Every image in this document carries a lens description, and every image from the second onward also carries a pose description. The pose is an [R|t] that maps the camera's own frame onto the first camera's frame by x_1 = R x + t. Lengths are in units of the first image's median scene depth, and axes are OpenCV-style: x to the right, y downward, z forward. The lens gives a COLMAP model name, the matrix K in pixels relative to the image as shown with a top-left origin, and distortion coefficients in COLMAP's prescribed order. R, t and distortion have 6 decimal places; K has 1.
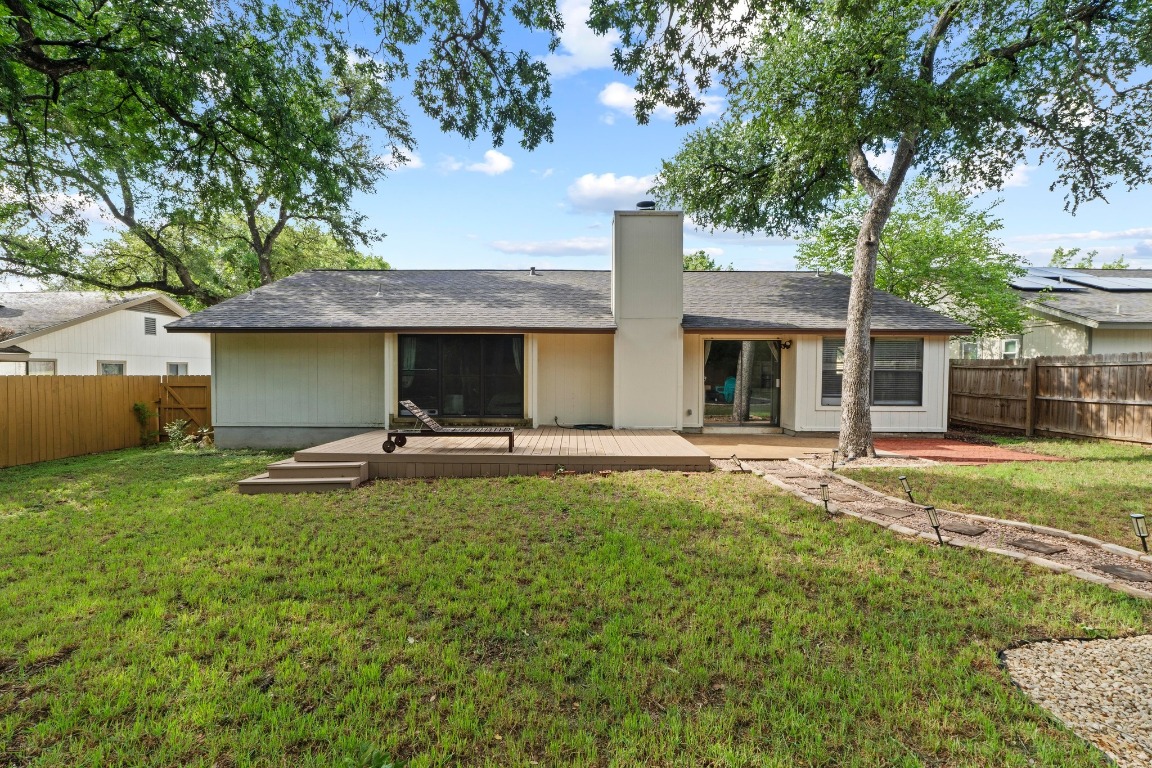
lens RADIAL K [[497.7, 0, 564.2], [0, 497.7, 380.6], [0, 0, 1]] dist [-0.001380, -0.000346]
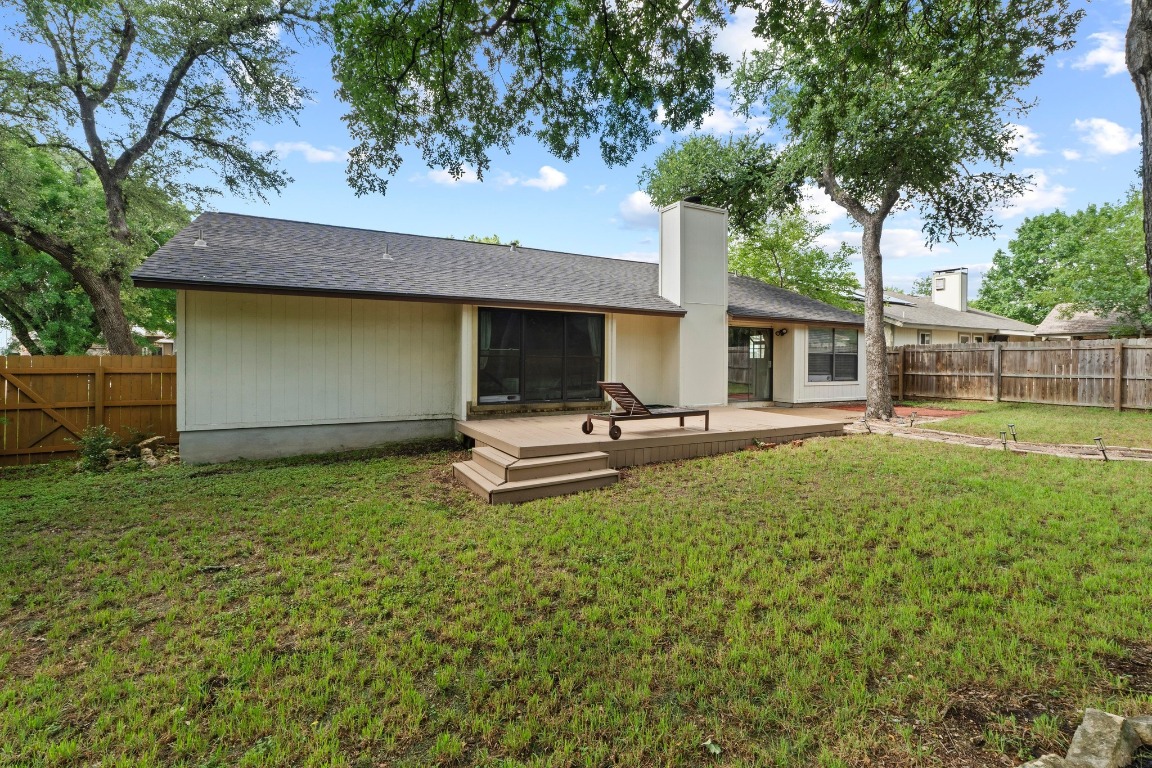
lens RADIAL K [[500.8, 0, 576.5], [0, 500.8, 360.5], [0, 0, 1]] dist [-0.002250, -0.000253]
pose [[0.881332, 0.000893, 0.472497, -0.586681], [0.007060, 0.999862, -0.015059, 0.012148], [-0.472445, 0.016608, 0.881204, 0.172228]]
